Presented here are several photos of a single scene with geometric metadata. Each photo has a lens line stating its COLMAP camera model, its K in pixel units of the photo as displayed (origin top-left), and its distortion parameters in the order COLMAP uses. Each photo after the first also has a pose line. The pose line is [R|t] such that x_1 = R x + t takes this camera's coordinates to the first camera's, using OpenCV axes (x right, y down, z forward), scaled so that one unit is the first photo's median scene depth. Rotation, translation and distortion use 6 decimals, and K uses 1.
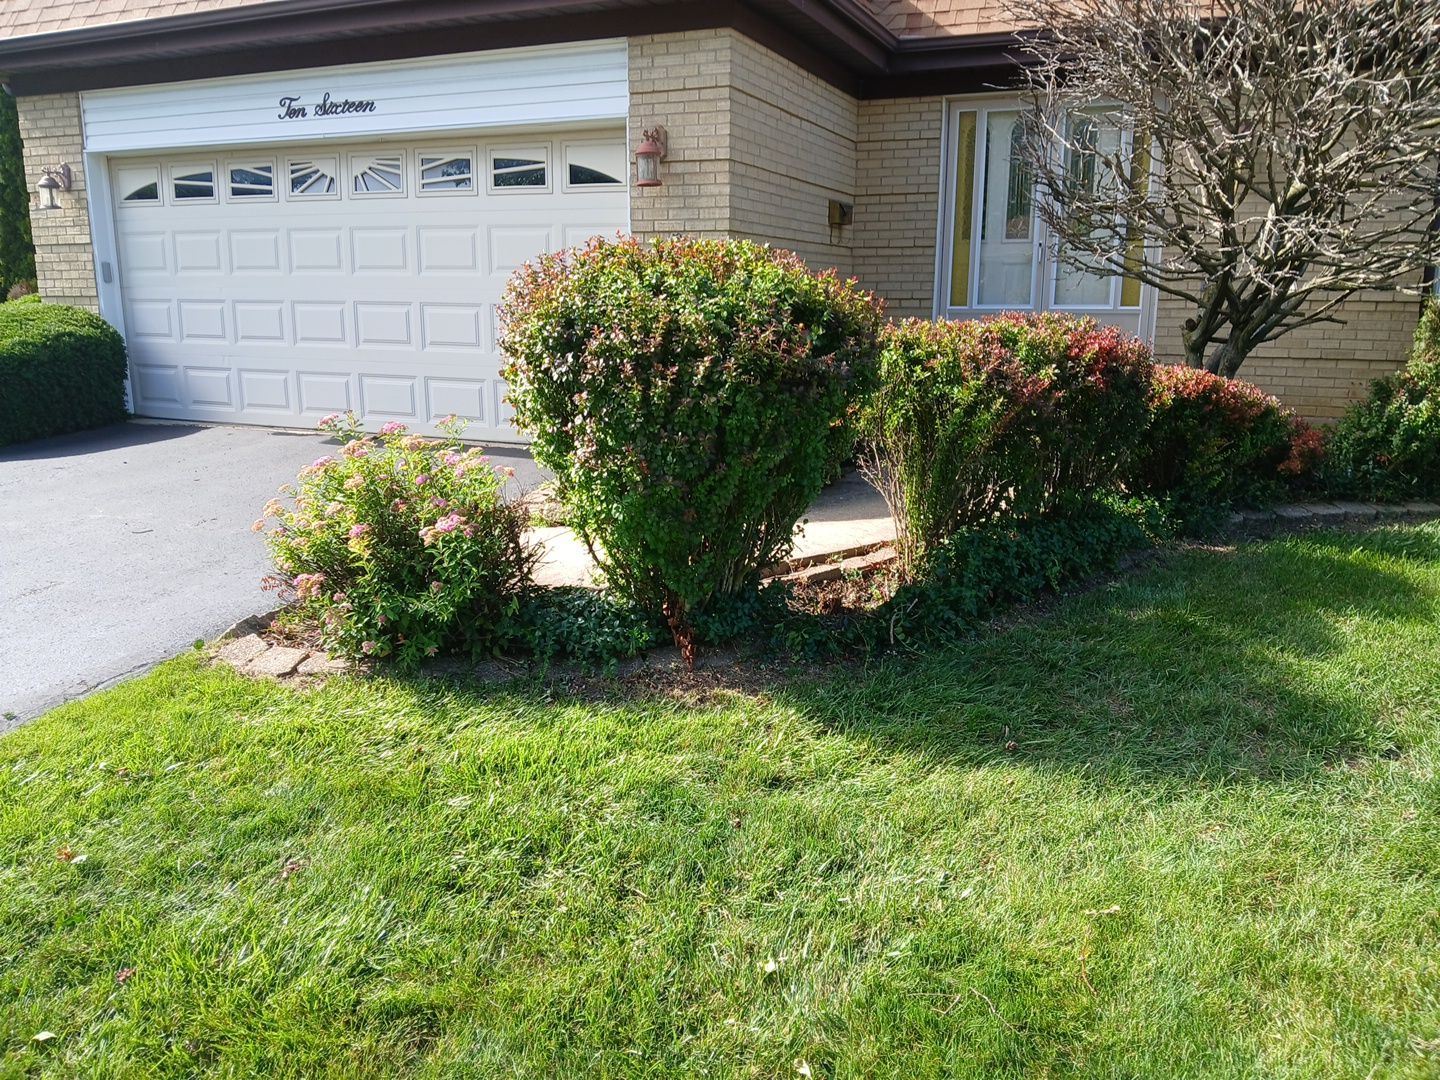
lens RADIAL K [[1128.4, 0, 741.6], [0, 1128.4, 553.4], [0, 0, 1]] dist [0.050649, -0.099377]
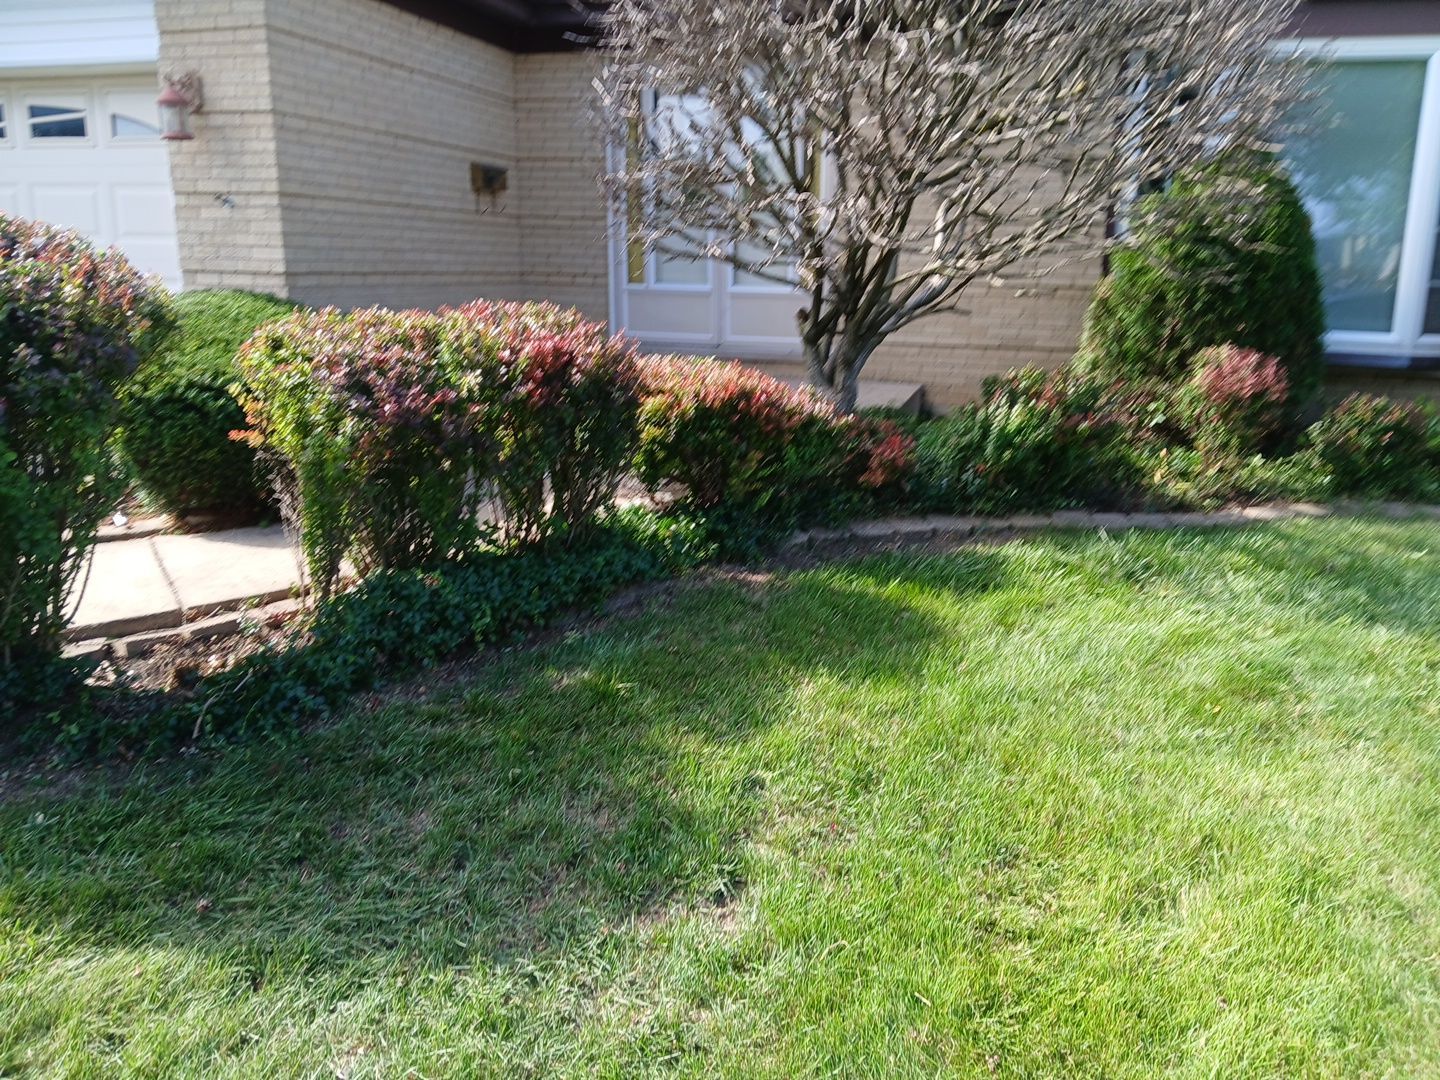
lens RADIAL K [[1151.6, 0, 719.2], [0, 1151.6, 511.7], [0, 0, 1]] dist [0.121476, -0.261705]
pose [[0.993426, -0.005374, 0.114346, 0.259517], [0.006751, 0.999909, -0.011658, -0.040097], [-0.114273, 0.012353, 0.993373, 0.111102]]
